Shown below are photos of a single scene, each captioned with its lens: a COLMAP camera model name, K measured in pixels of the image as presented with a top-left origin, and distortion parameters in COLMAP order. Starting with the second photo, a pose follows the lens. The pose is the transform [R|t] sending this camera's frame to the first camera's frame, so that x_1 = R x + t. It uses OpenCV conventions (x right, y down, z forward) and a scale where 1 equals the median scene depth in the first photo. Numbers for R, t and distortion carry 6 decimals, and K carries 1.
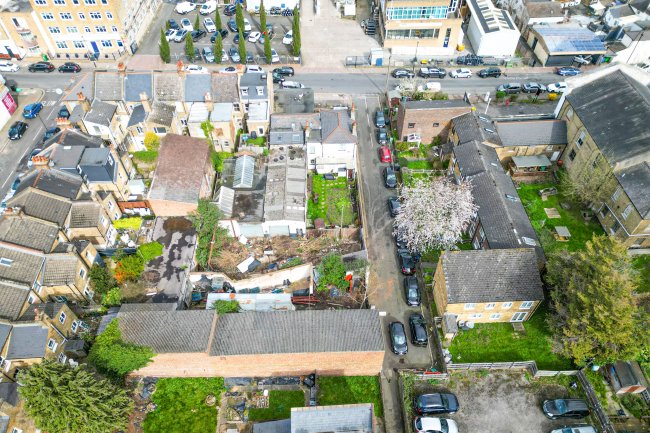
lens RADIAL K [[450.4, 0, 325.5], [0, 450.4, 241.5], [0, 0, 1]] dist [0.075242, -0.060989]
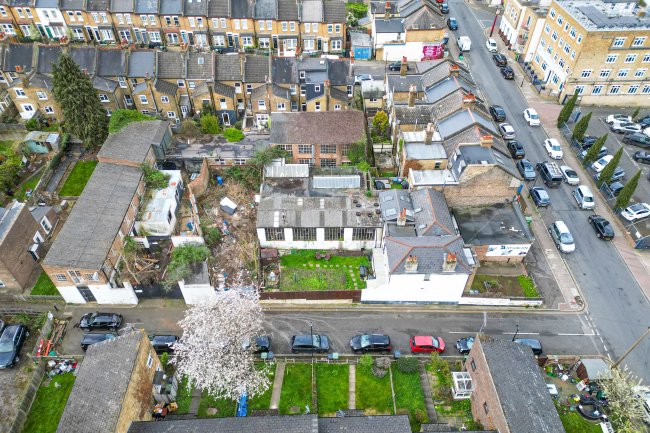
lens RADIAL K [[450.4, 0, 325.5], [0, 450.4, 241.5], [0, 0, 1]] dist [0.075242, -0.060989]
pose [[-0.007627, 0.719277, -0.694681, 0.568294], [-0.775695, 0.434157, 0.458045, -0.525483], [0.631062, 0.542355, 0.554628, 0.574511]]
